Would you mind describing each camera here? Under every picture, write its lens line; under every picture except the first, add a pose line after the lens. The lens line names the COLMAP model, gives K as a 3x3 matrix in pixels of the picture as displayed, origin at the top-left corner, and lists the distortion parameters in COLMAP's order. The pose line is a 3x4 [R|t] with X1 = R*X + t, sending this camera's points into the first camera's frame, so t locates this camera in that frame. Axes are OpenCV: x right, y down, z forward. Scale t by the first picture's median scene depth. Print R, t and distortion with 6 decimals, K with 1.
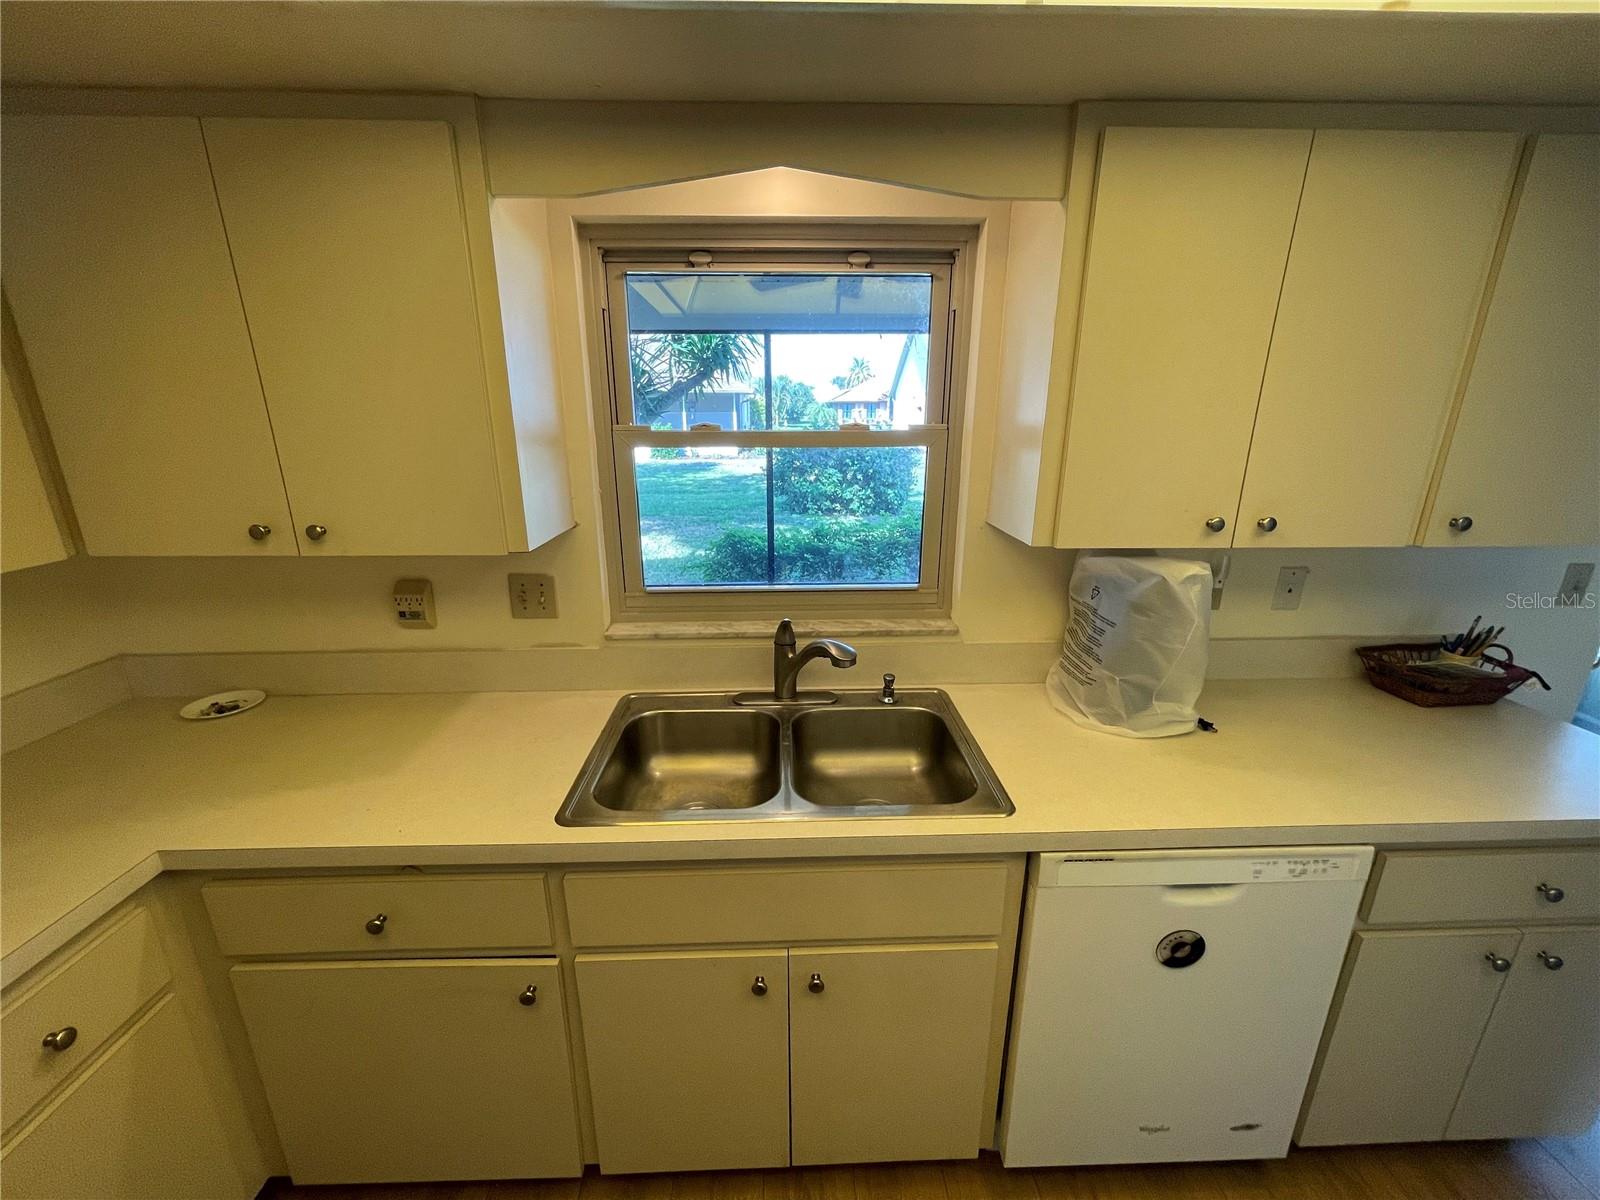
lens RADIAL K [[643.8, 0, 801.0], [0, 643.8, 598.9], [0, 0, 1]] dist [-0.001740, 0.001031]
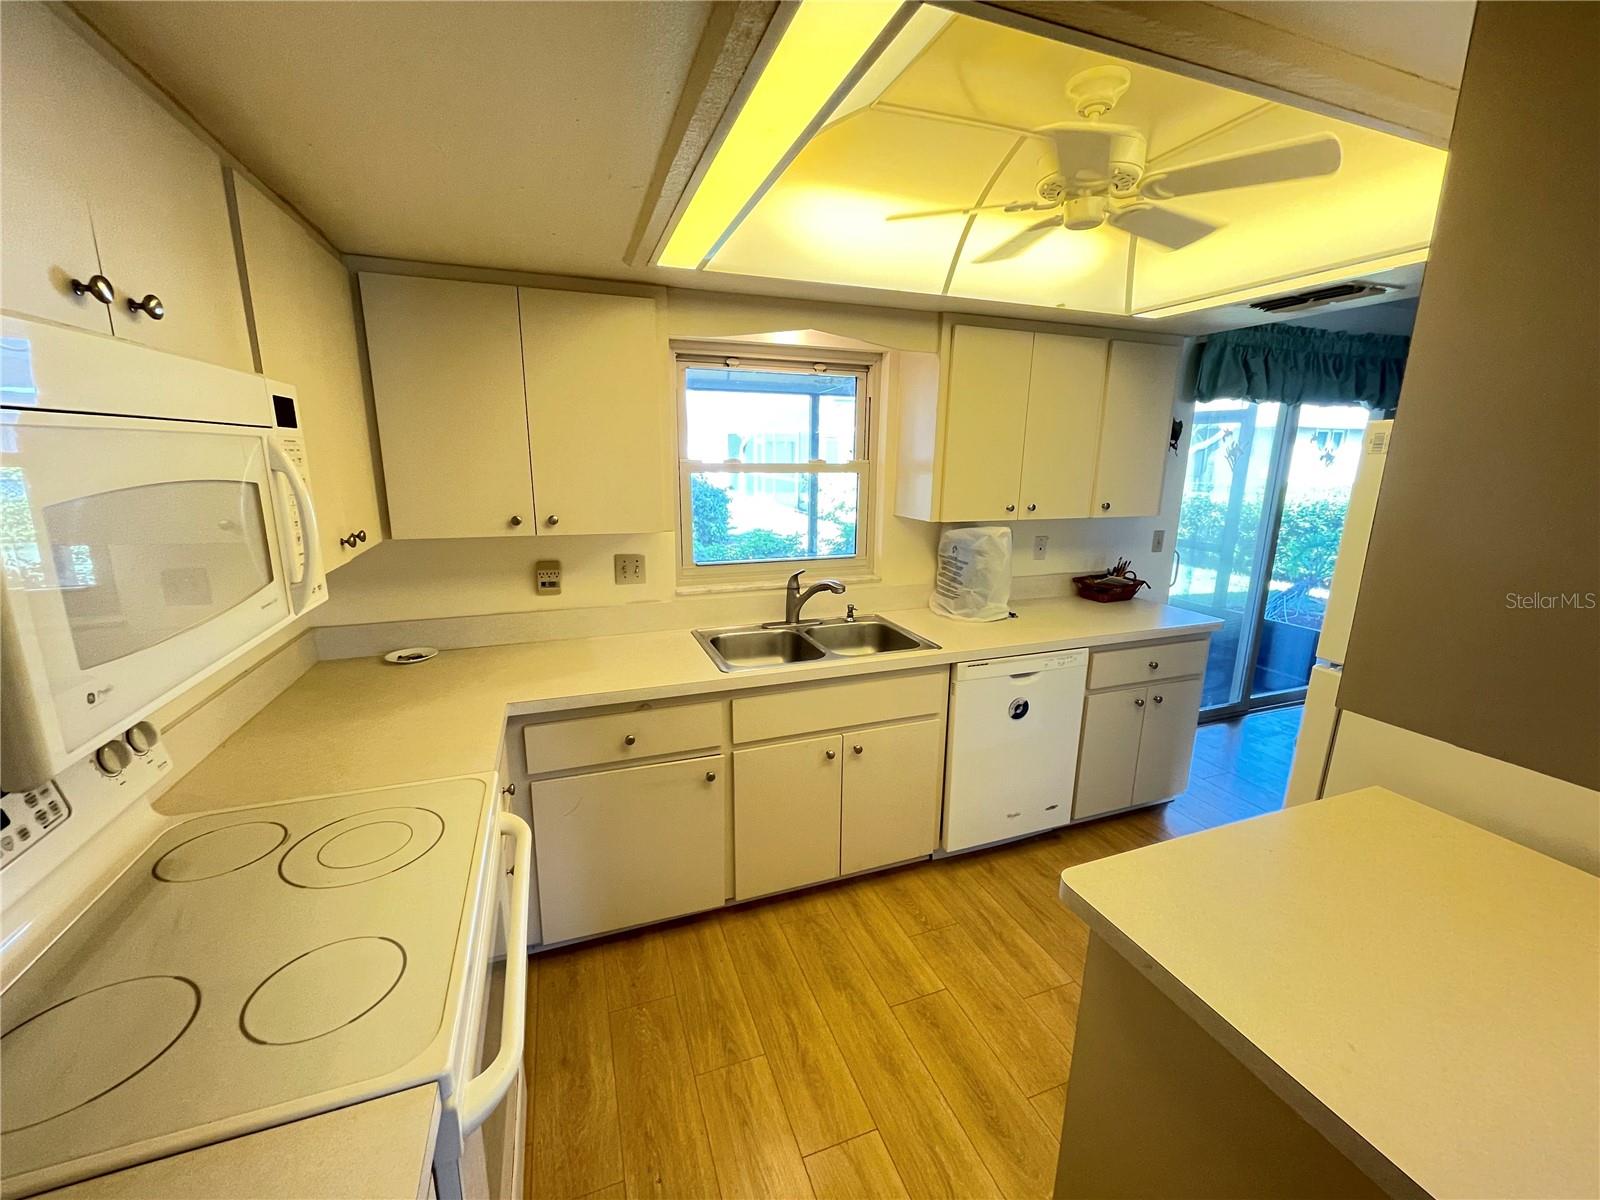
lens RADIAL K [[643.8, 0, 796.9], [0, 643.8, 599.1], [0, 0, 1]] dist [-0.001740, 0.001031]
pose [[0.947934, -0.061372, 0.312497, -0.611644], [0.080557, 0.995553, -0.048844, 0.202943], [-0.308109, 0.071475, 0.948662, -0.662947]]
